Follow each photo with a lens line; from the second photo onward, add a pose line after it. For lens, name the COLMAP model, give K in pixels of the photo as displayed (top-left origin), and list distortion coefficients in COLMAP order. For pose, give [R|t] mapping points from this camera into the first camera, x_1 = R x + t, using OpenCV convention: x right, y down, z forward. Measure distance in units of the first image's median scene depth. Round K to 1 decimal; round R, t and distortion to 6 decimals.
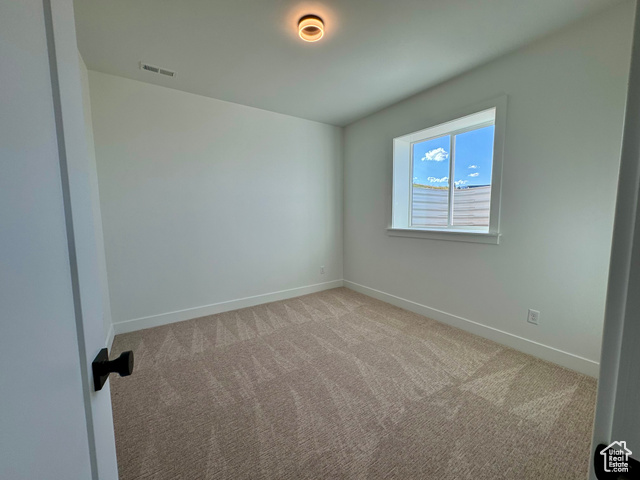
lens RADIAL K [[256.8, 0, 318.5], [0, 256.8, 239.8], [0, 0, 1]] dist [0.000494, 0.000257]
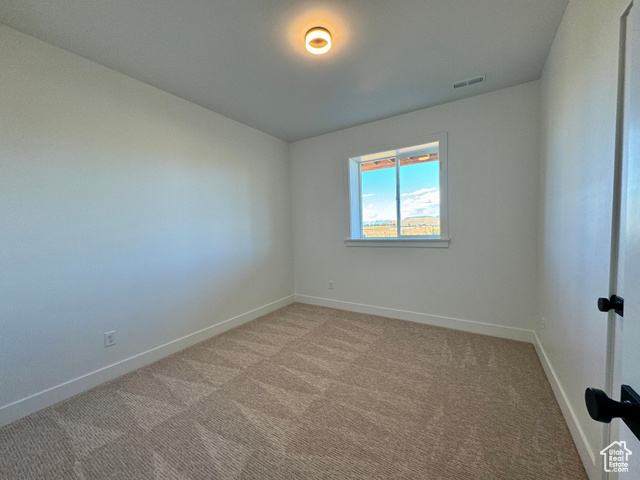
lens RADIAL K [[256.8, 0, 318.5], [0, 256.8, 239.8], [0, 0, 1]] dist [0.000494, 0.000257]
pose [[0.629059, -0.015554, 0.777202, -0.640630], [0.072630, 0.996602, -0.038841, -0.009624], [-0.773957, 0.080882, 0.628052, 0.420709]]
